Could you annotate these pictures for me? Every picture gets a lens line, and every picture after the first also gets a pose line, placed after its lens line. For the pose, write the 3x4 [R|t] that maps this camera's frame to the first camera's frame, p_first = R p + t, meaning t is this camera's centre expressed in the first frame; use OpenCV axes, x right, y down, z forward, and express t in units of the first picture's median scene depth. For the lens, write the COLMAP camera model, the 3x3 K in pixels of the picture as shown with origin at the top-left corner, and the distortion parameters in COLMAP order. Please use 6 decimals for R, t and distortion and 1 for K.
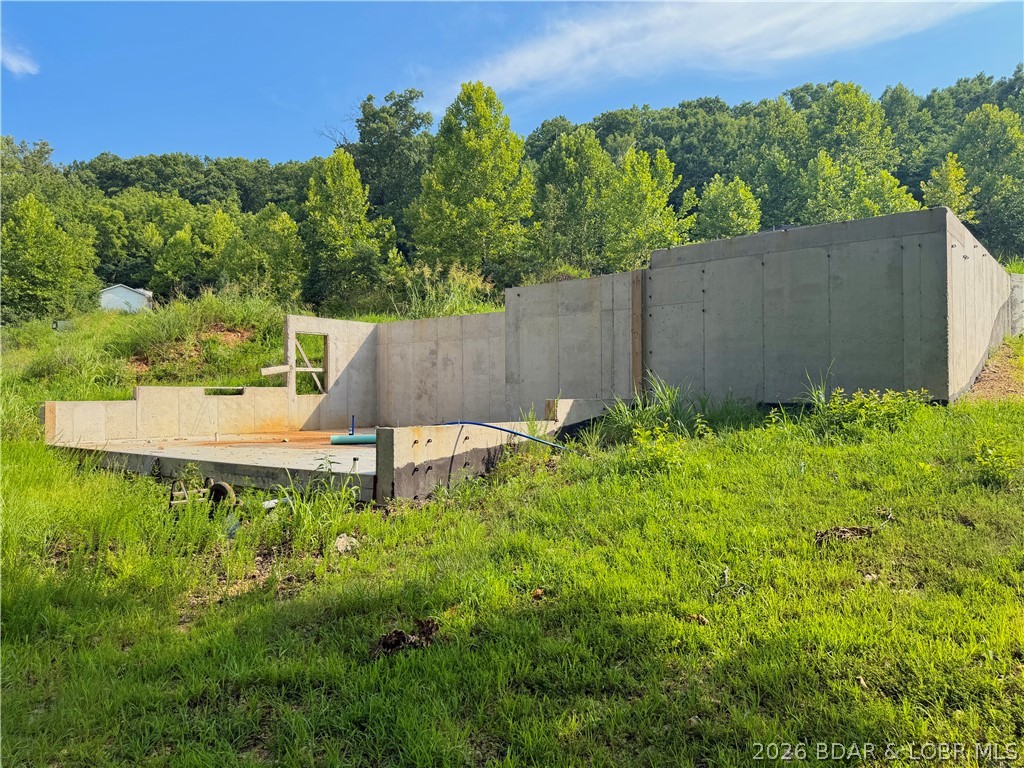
lens RADIAL K [[716.0, 0, 516.2], [0, 716.0, 375.6], [0, 0, 1]] dist [0.005710, -0.028127]
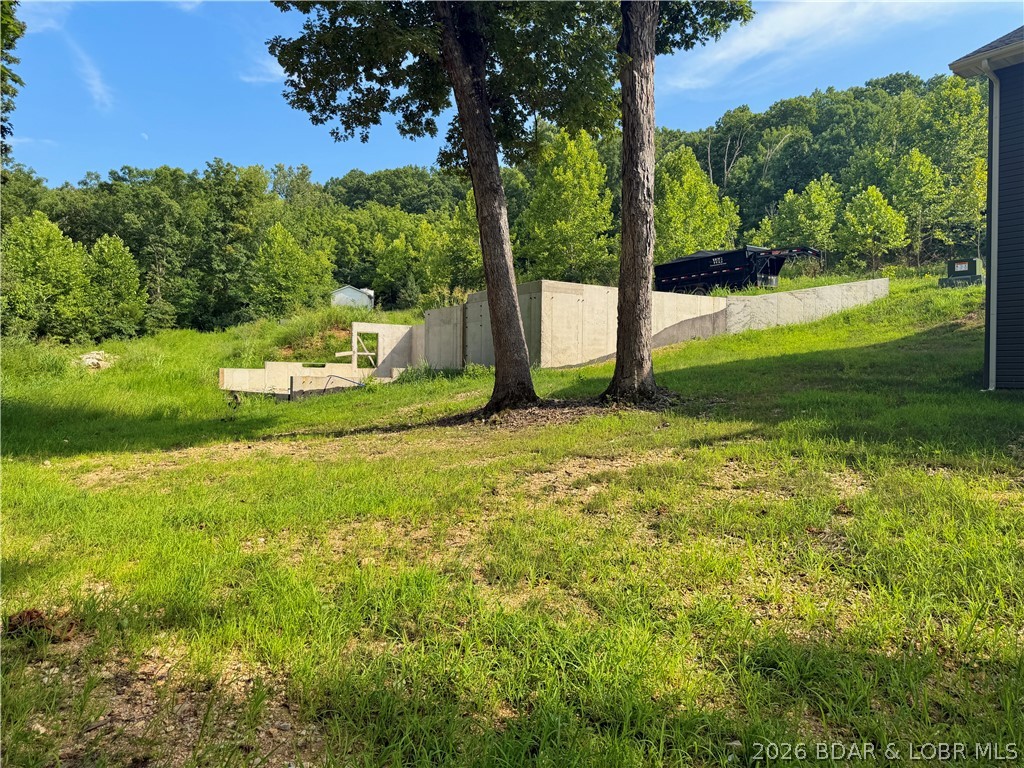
lens RADIAL K [[716.0, 0, 518.6], [0, 716.0, 386.2], [0, 0, 1]] dist [0.005710, -0.028127]
pose [[0.950614, 0.022600, -0.309552, 0.110885], [-0.012342, 0.999309, 0.035057, 0.000830], [0.310130, -0.029505, 0.950236, -0.097004]]
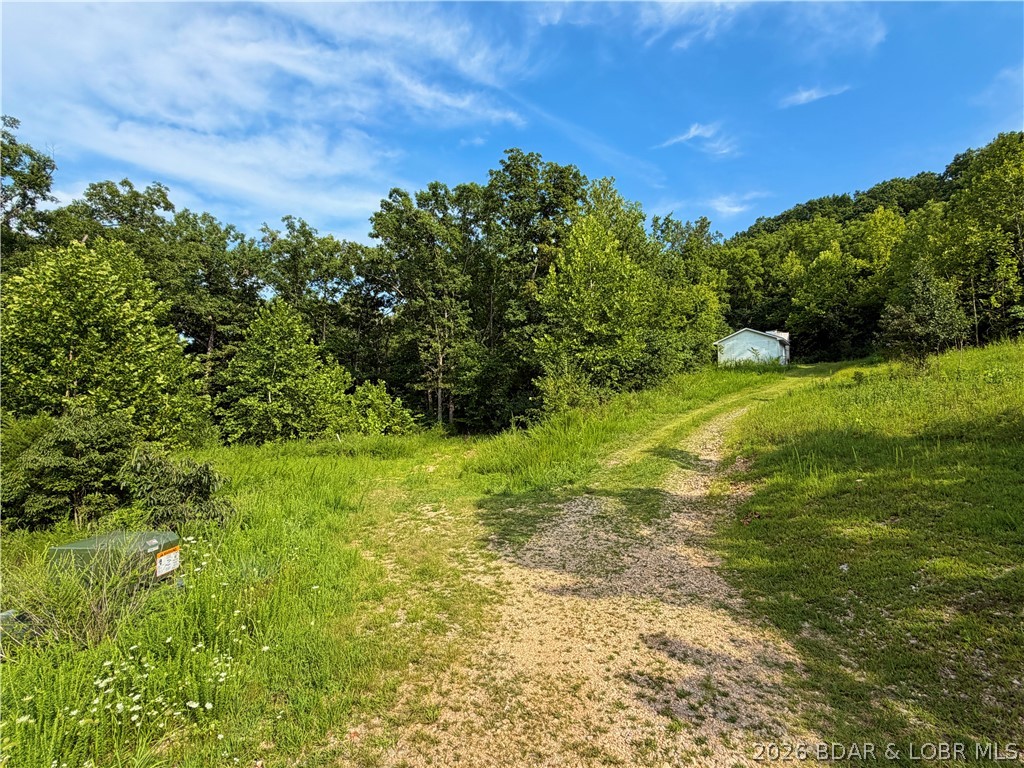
lens RADIAL K [[524.8, 0, 515.9], [0, 524.8, 391.5], [0, 0, 1]] dist [0.012270, 0.002979]
pose [[0.550940, -0.031105, -0.833965, -0.184214], [0.023642, 0.999486, -0.021660, -0.045010], [0.834210, -0.007783, 0.551392, 0.411593]]
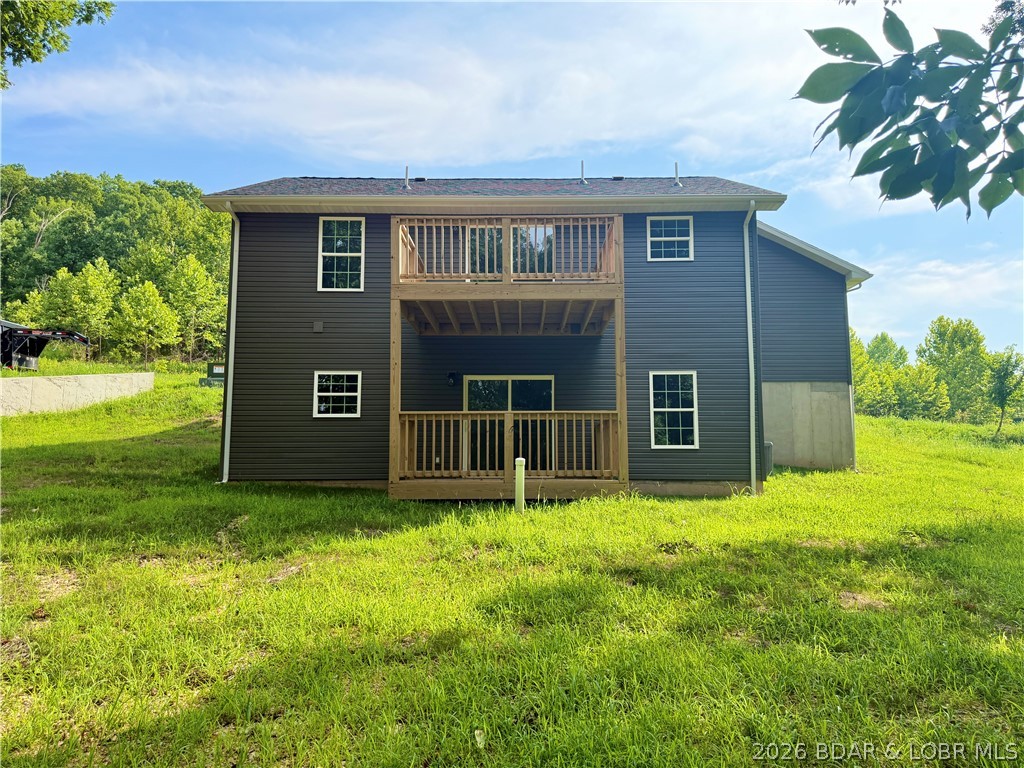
lens RADIAL K [[716.0, 0, 511.3], [0, 716.0, 387.4], [0, 0, 1]] dist [0.005710, -0.028127]
pose [[0.822017, 0.074100, 0.564621, 0.117235], [-0.019395, 0.994566, -0.102289, -0.000795], [-0.569133, 0.073133, 0.818987, -0.105878]]
